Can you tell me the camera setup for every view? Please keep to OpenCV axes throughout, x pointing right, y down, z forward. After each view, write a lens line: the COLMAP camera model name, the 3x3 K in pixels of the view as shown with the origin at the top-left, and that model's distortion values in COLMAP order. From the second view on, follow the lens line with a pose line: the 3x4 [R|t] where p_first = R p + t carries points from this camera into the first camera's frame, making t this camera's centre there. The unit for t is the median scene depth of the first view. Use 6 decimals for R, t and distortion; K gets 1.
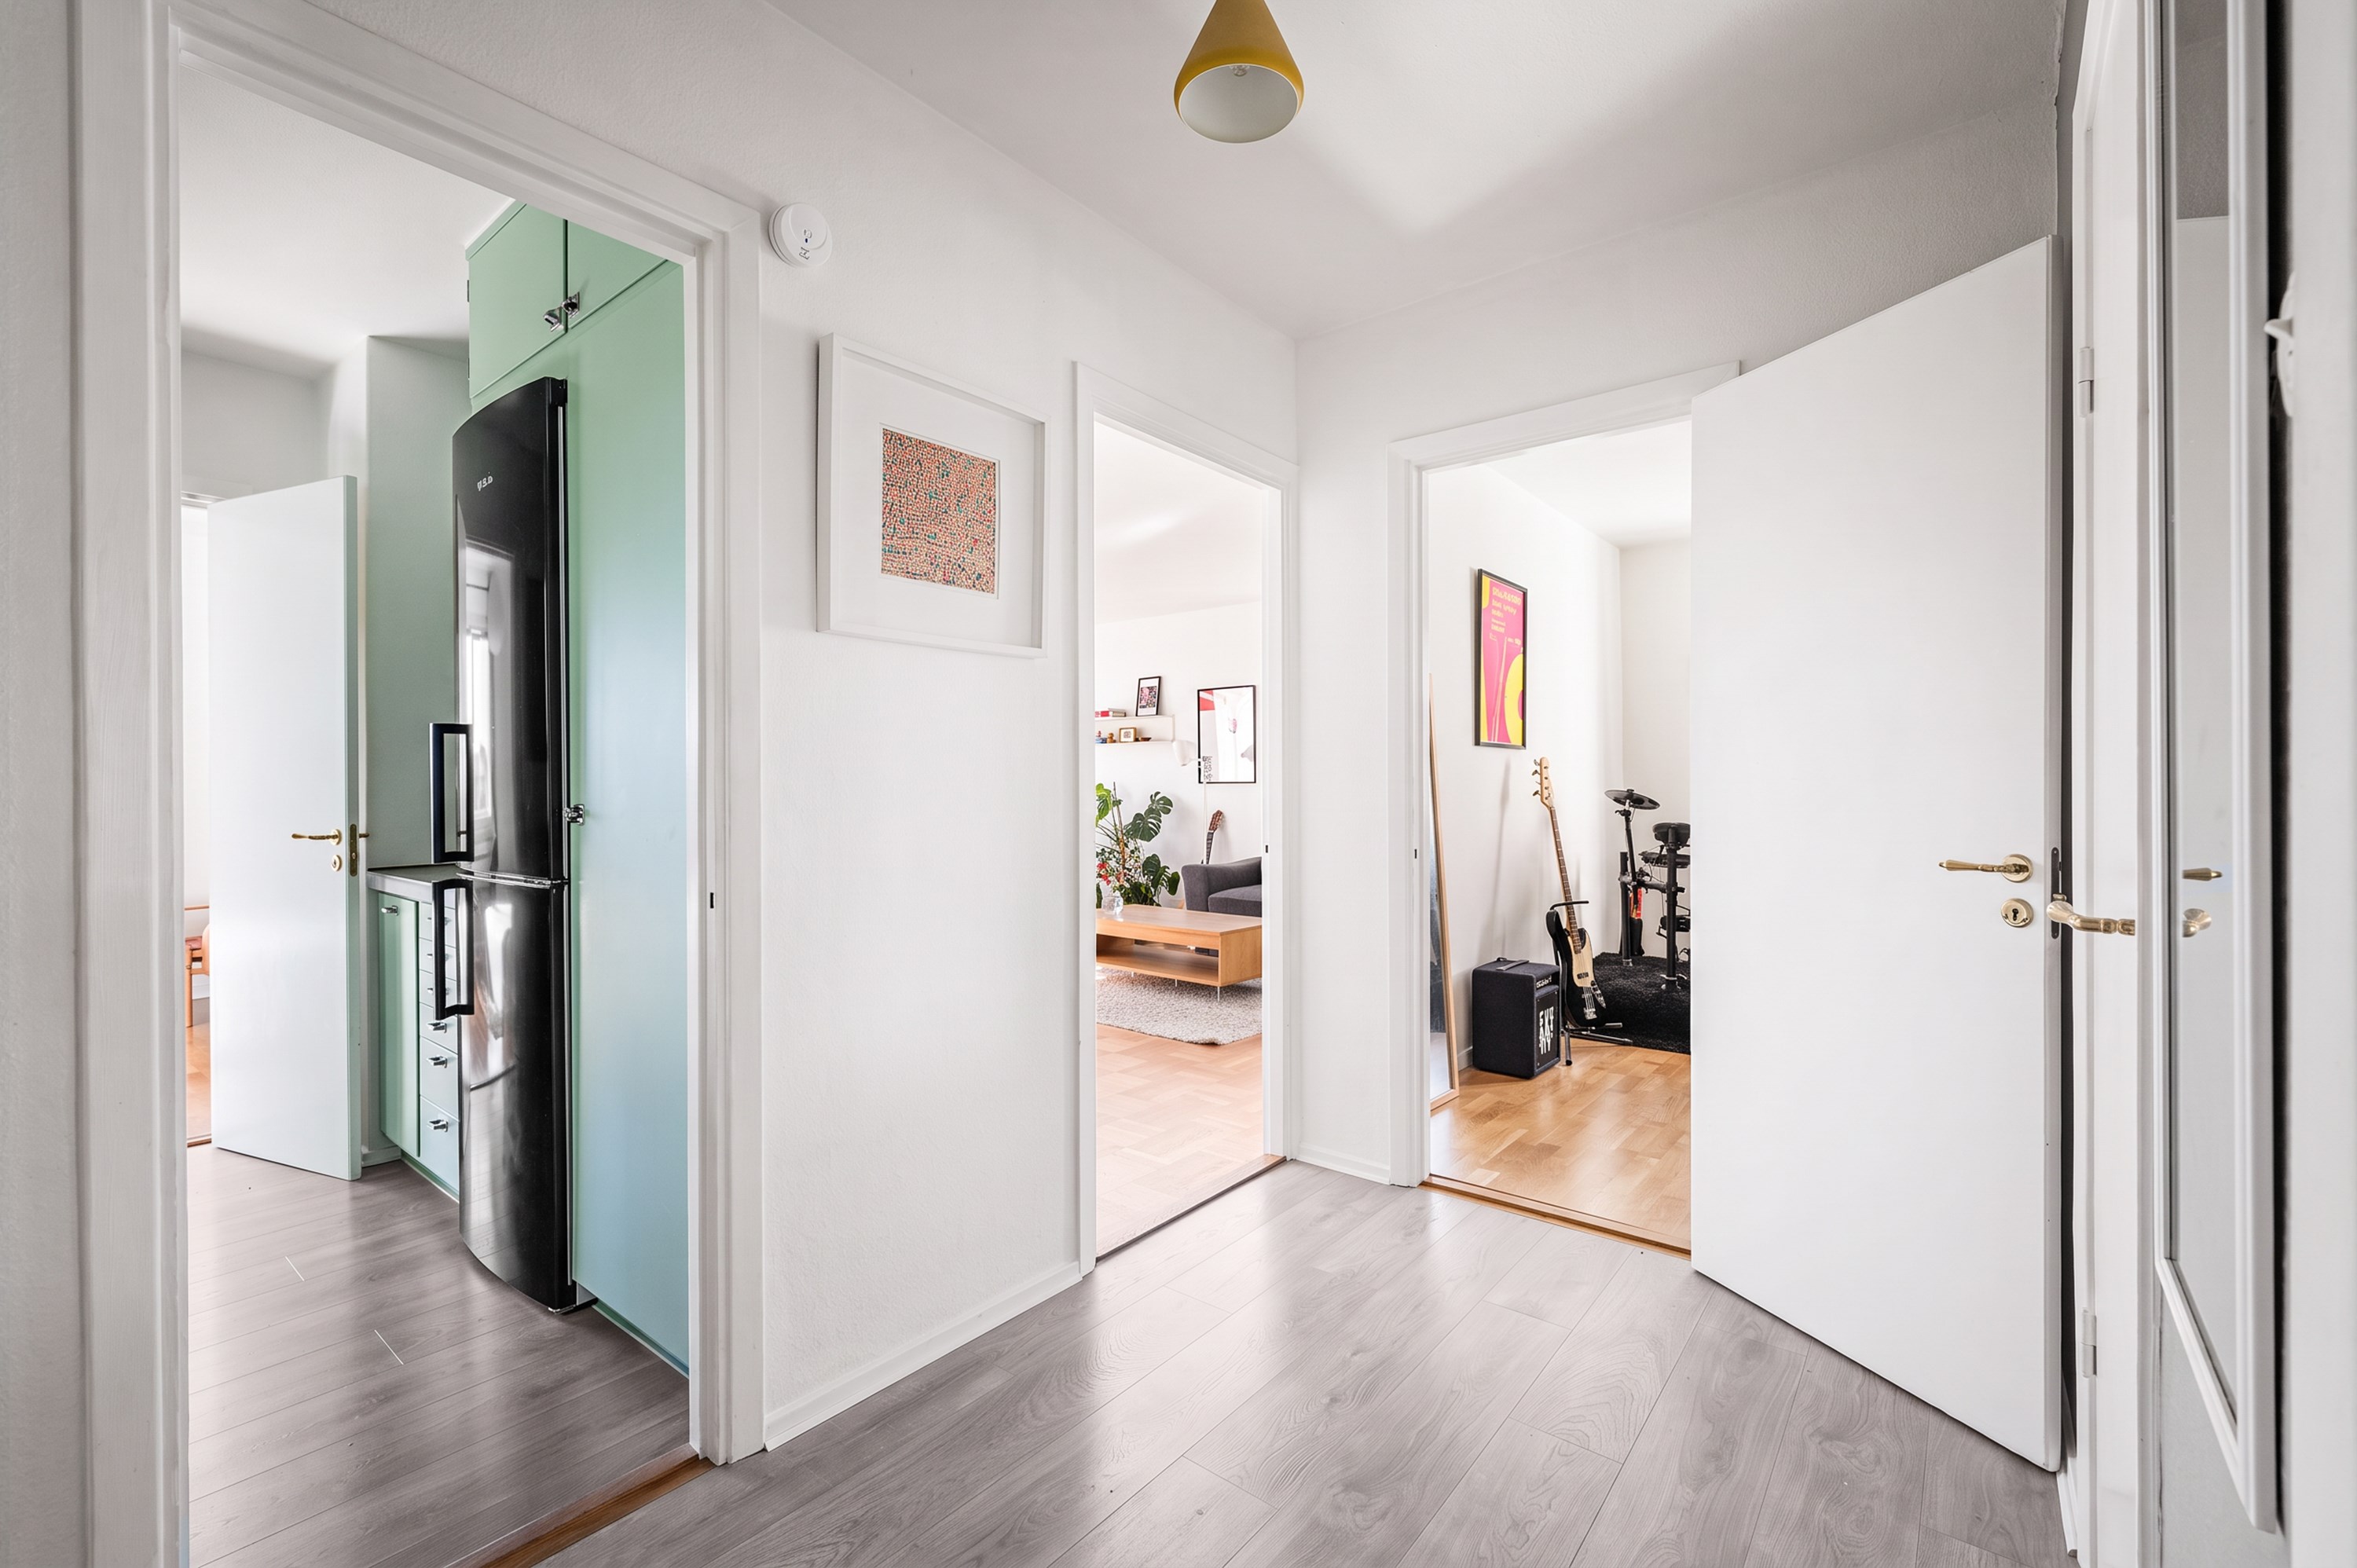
lens RADIAL K [[978.4, 0, 1180.2], [0, 978.4, 790.9], [0, 0, 1]] dist [-0.002168, -0.000067]
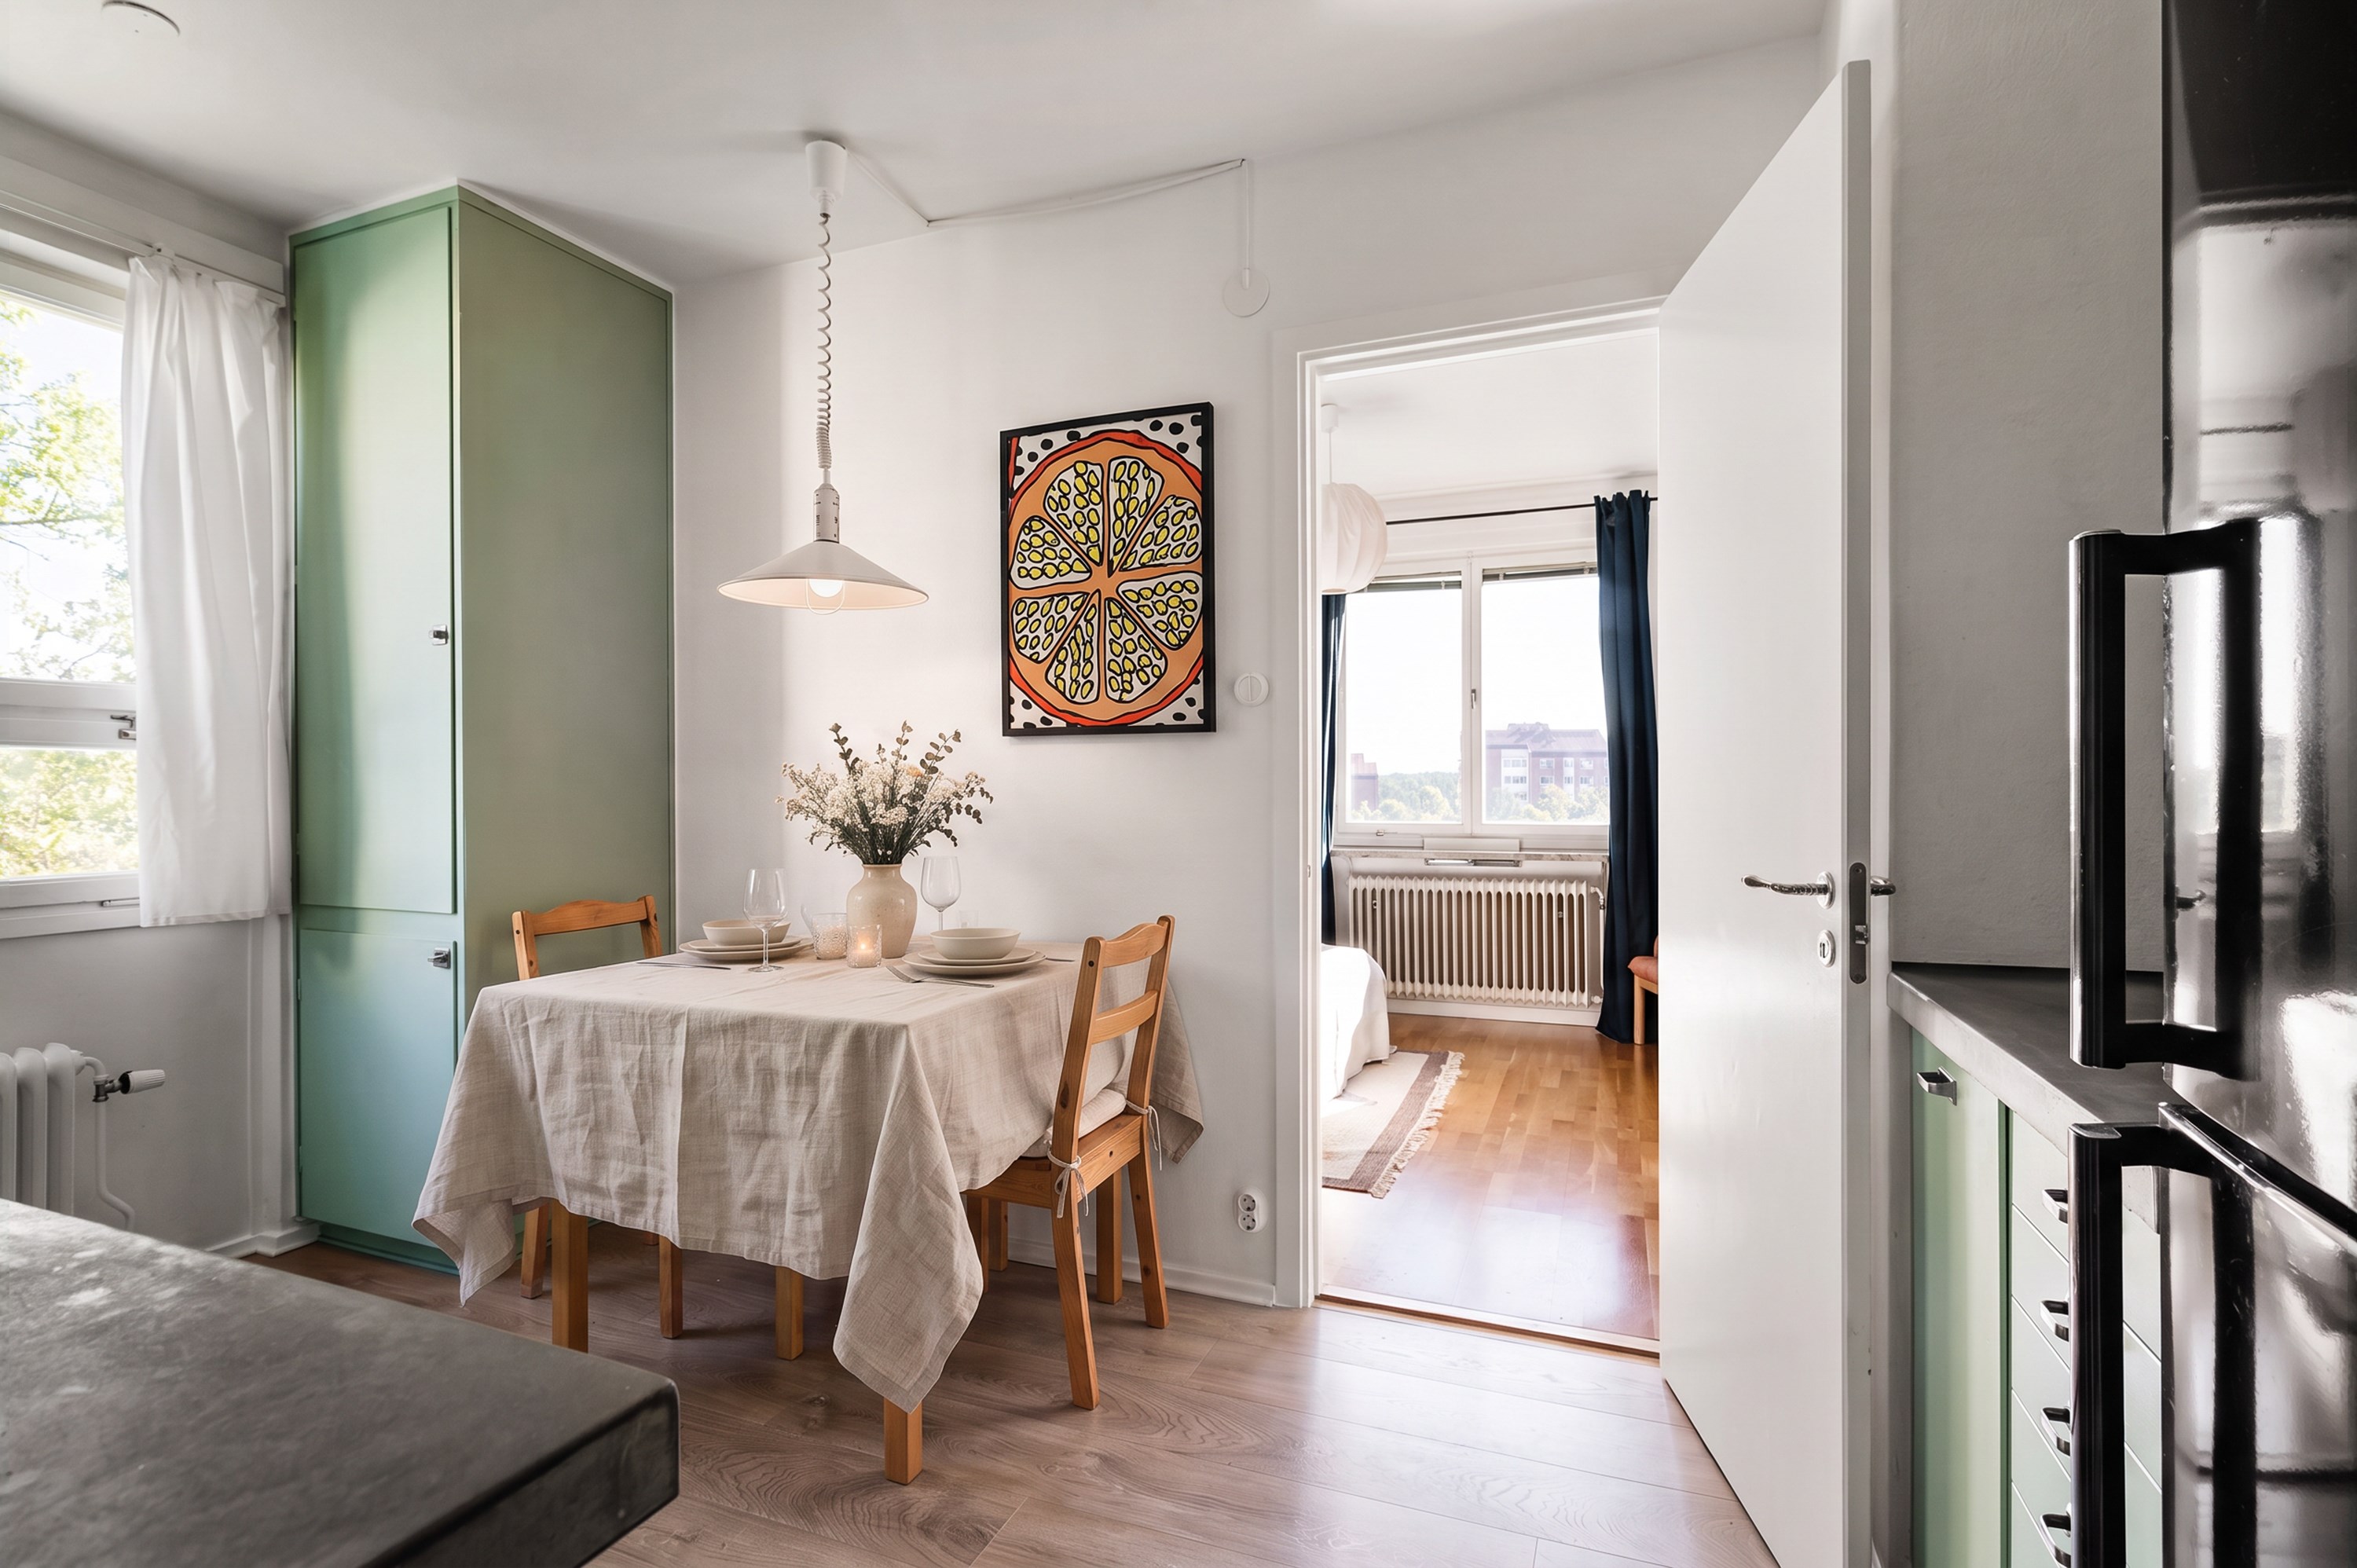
lens RADIAL K [[1142.0, 0, 1173.4], [0, 1142.0, 776.9], [0, 0, 1]] dist [0.003296, 0.000080]
pose [[0.285925, 0.004062, -0.958243, -0.452100], [0.002786, 0.999983, 0.005070, -0.007258], [0.958248, -0.004120, 0.285909, 0.568914]]
